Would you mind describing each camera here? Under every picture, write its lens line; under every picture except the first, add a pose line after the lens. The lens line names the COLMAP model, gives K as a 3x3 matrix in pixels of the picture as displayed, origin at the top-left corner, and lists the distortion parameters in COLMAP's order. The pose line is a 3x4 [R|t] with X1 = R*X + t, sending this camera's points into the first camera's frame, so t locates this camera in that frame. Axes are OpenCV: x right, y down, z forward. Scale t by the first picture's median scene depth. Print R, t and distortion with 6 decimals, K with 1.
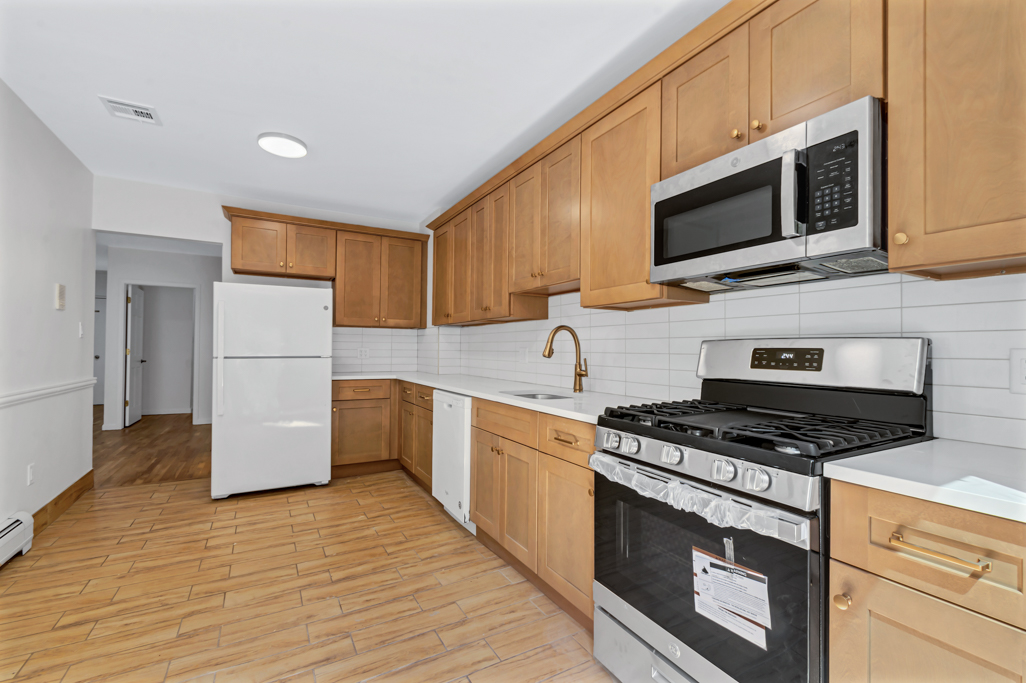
lens RADIAL K [[445.1, 0, 522.7], [0, 445.1, 342.5], [0, 0, 1]] dist [0.001678, -0.000582]
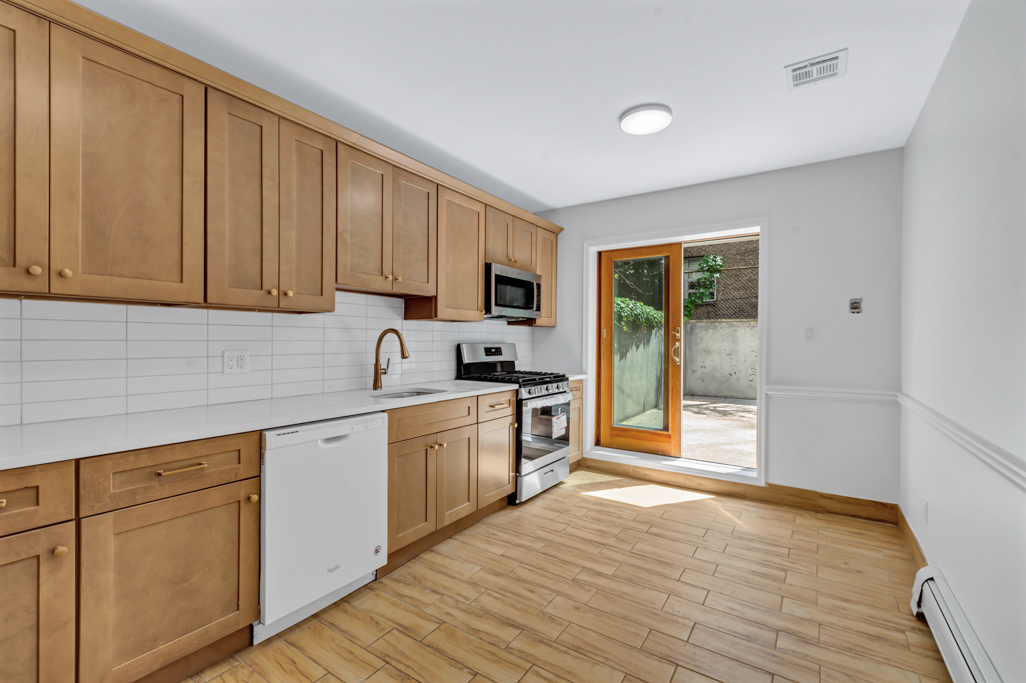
lens RADIAL K [[445.1, 0, 519.6], [0, 445.1, 343.8], [0, 0, 1]] dist [0.001678, -0.000582]
pose [[-0.444993, -0.011325, 0.895462, -1.255319], [-0.017817, 0.999834, 0.003791, -0.012079], [-0.895357, -0.014267, -0.445121, 1.481994]]
